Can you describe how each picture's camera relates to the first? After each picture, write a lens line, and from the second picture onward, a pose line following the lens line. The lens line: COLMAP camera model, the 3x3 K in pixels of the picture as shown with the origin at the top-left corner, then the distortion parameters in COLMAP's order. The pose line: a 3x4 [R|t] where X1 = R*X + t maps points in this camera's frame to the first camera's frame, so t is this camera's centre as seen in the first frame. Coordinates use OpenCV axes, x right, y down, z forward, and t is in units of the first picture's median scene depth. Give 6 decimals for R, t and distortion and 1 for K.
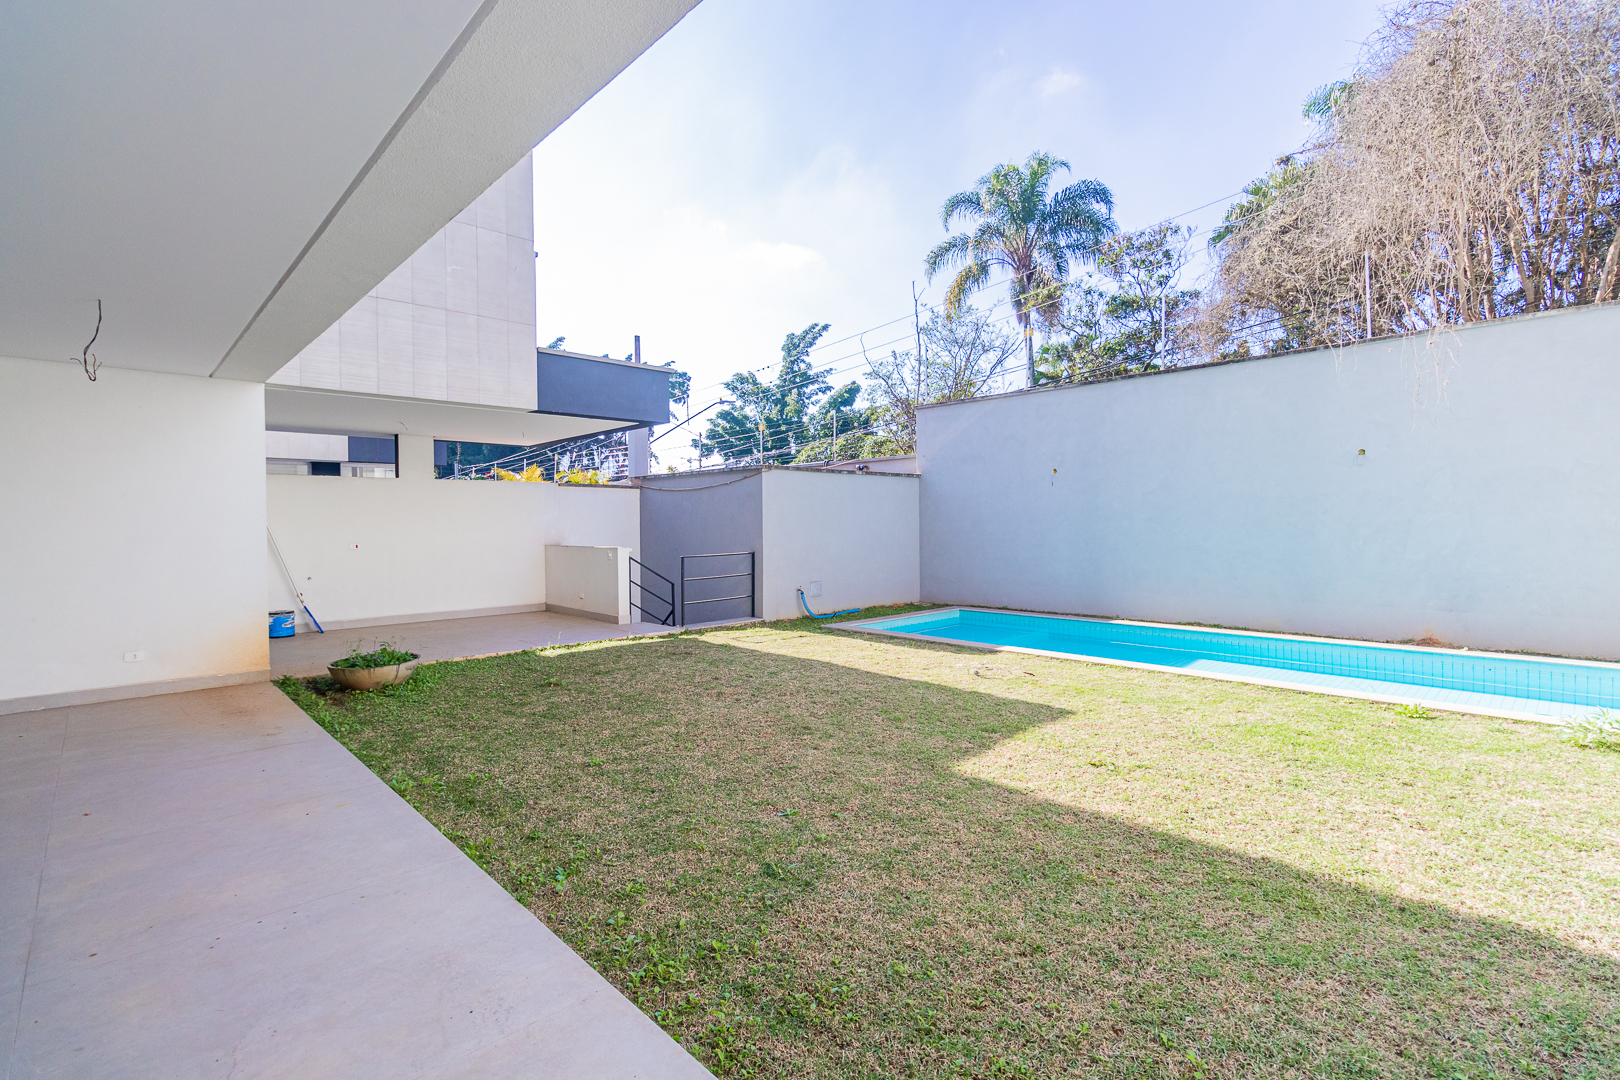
lens RADIAL K [[767.5, 0, 853.7], [0, 767.5, 522.4], [0, 0, 1]] dist [-0.004562, -0.000530]
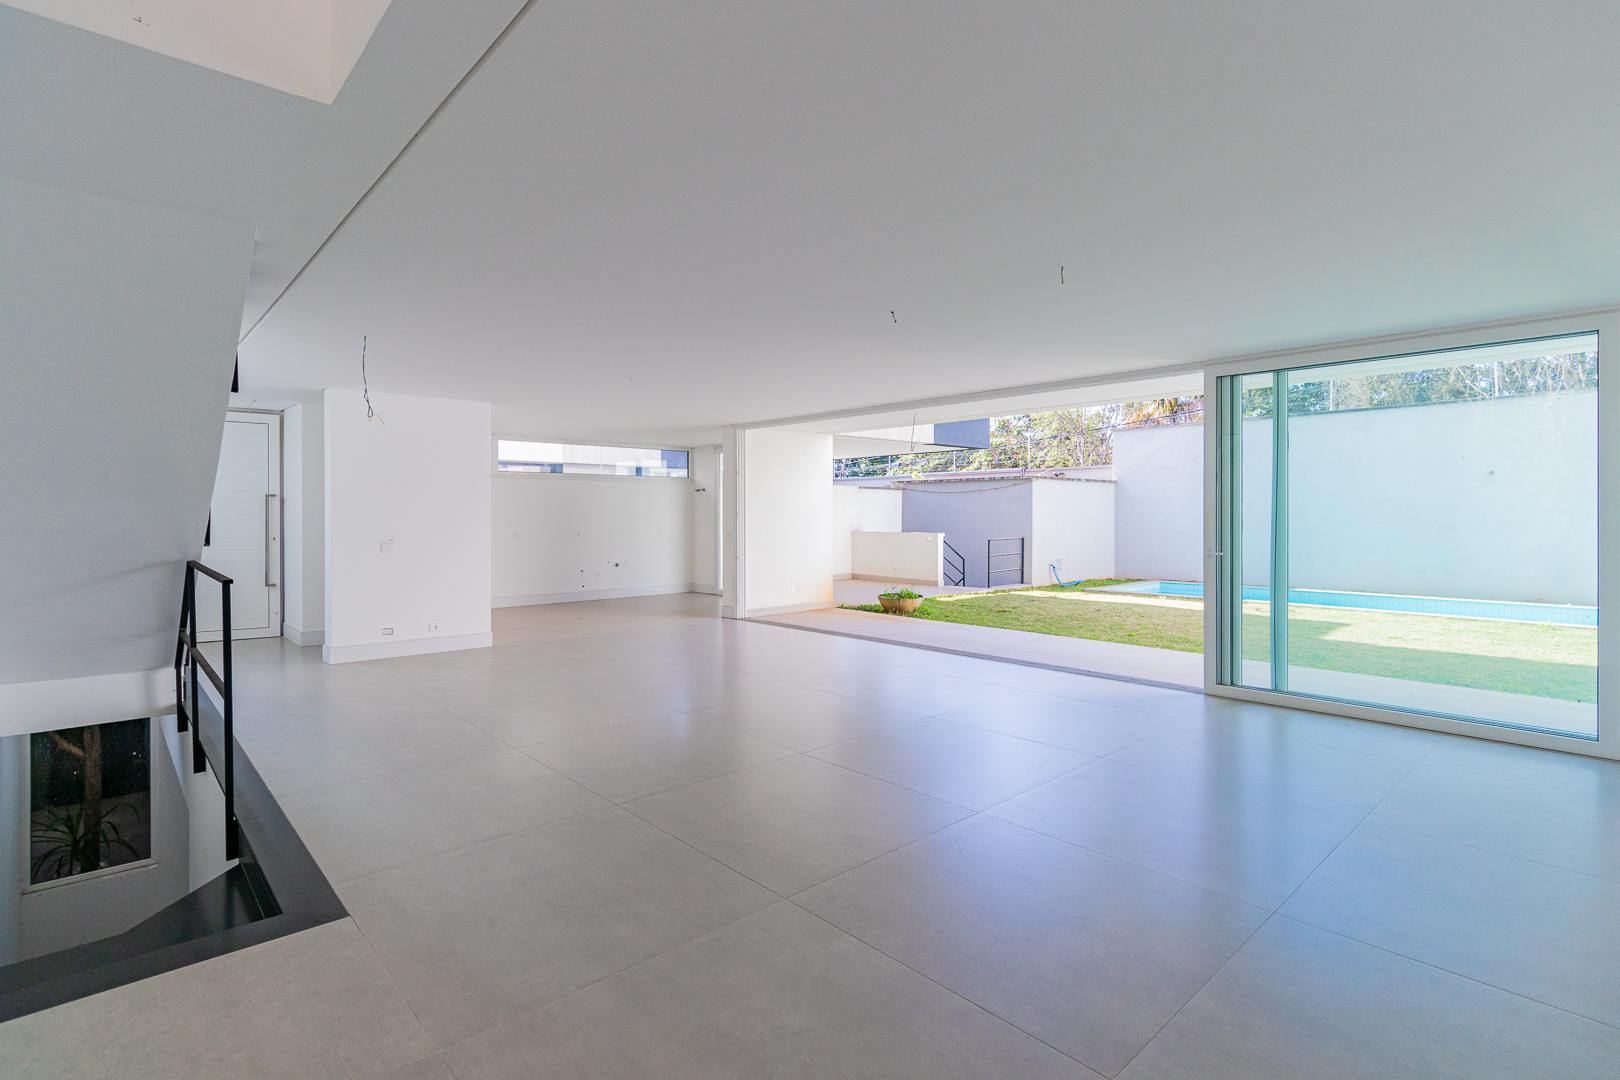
lens RADIAL K [[790.6, 0, 808.0], [0, 790.6, 516.2], [0, 0, 1]] dist [0.000517, 0.000122]
pose [[0.997836, 0.009665, -0.065043, -0.430236], [-0.009471, 0.999950, 0.003276, -0.001646], [0.065071, -0.002653, 0.997877, -0.471894]]
